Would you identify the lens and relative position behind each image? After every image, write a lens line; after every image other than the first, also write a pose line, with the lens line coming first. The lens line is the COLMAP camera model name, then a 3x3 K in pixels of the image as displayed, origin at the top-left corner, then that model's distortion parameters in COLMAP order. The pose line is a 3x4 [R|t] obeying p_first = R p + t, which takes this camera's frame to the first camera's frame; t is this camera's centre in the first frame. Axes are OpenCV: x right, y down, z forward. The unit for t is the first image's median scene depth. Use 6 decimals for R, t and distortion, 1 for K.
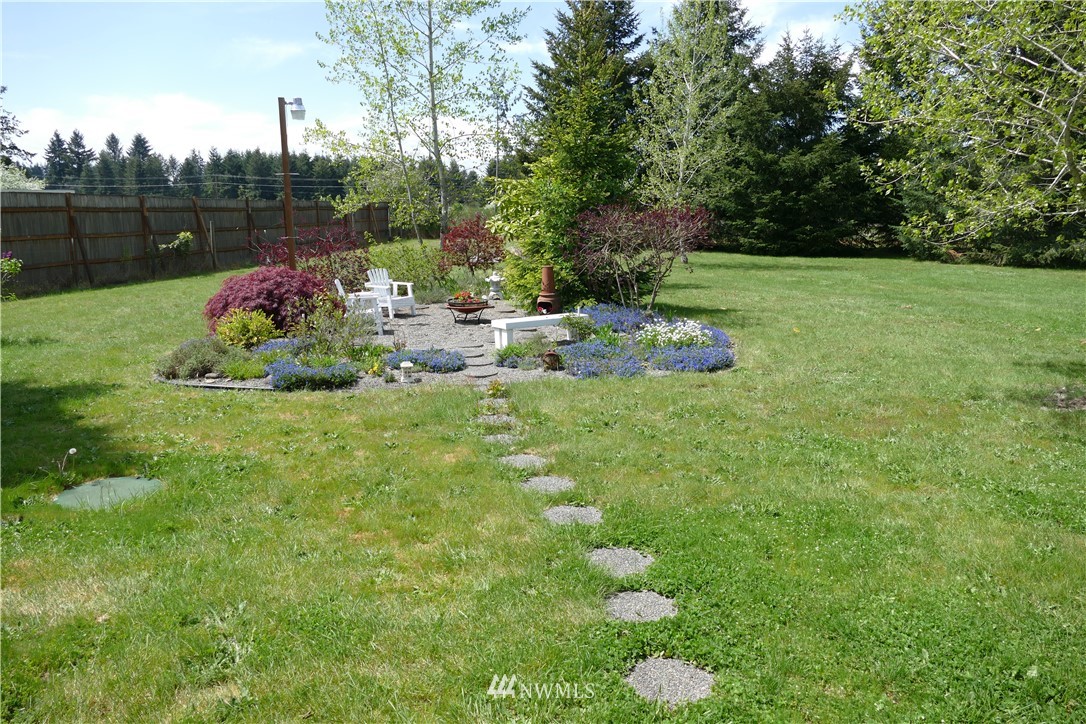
lens RADIAL K [[770.4, 0, 540.5], [0, 770.4, 360.5], [0, 0, 1]] dist [-0.027092, 0.019371]
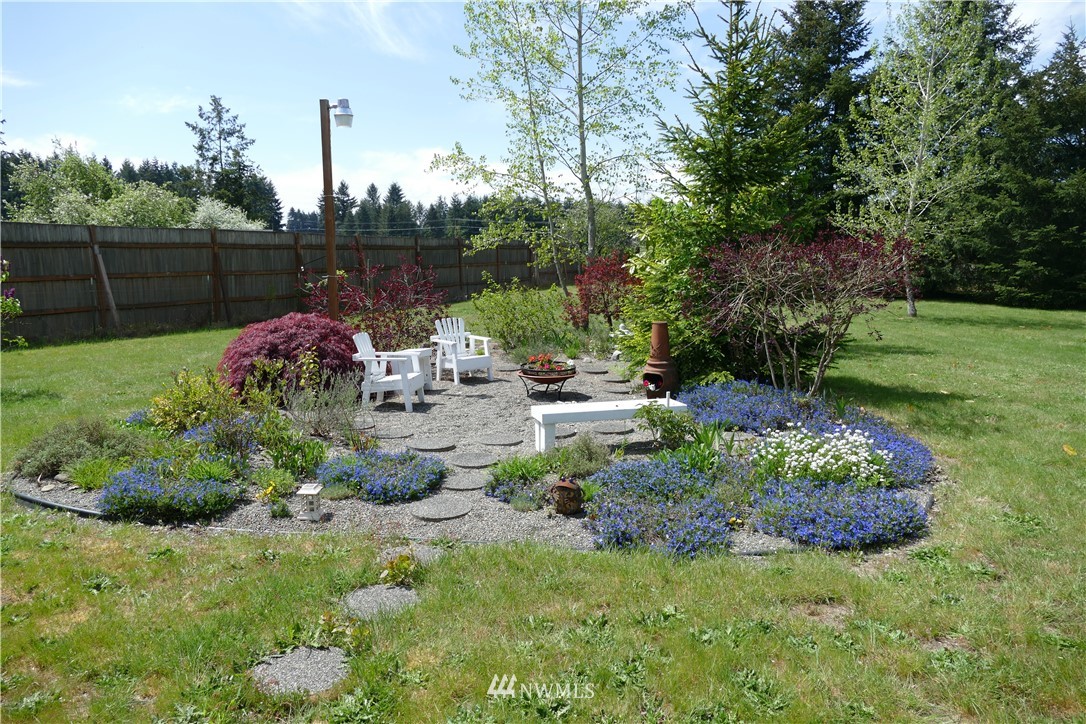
lens RADIAL K [[770.4, 0, 542.1], [0, 770.4, 357.9], [0, 0, 1]] dist [-0.027092, 0.019371]
pose [[0.957533, 0.040785, -0.285424, 0.075450], [-0.057200, 0.997139, -0.049409, -0.035633], [0.282593, 0.063637, 0.957127, 0.220941]]
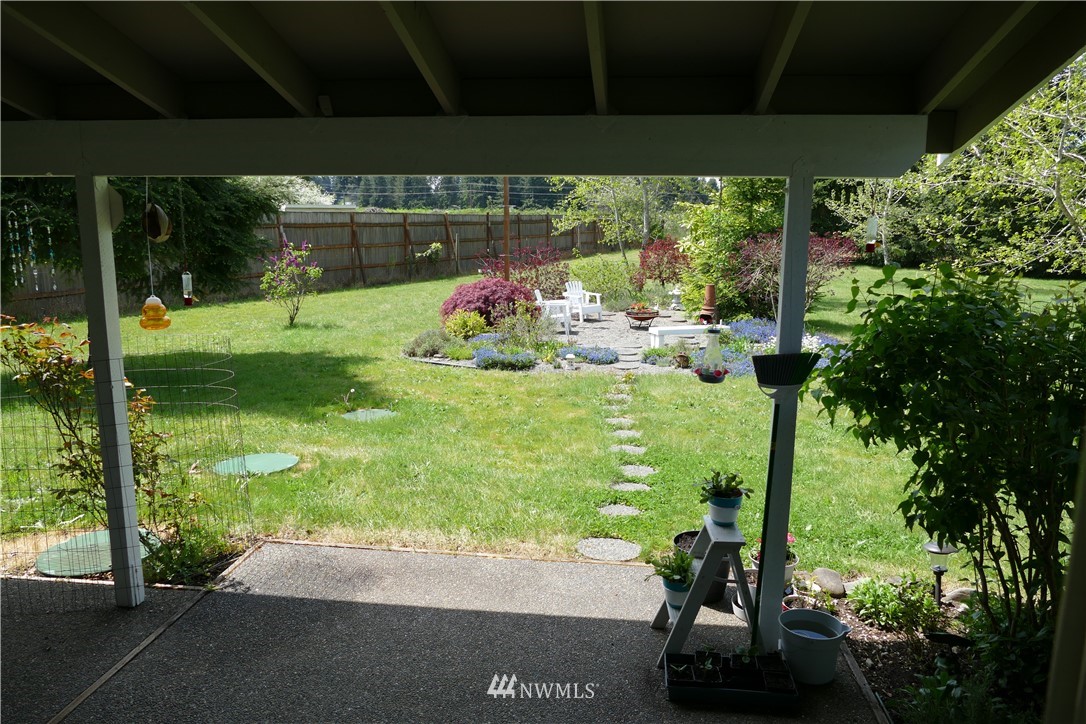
lens RADIAL K [[770.4, 0, 538.5], [0, 770.4, 367.4], [0, 0, 1]] dist [-0.027092, 0.019371]
pose [[0.953236, 0.064006, -0.295371, 0.081527], [-0.063615, 0.997915, 0.010944, 0.006239], [0.295456, 0.008357, 0.955320, -0.146844]]
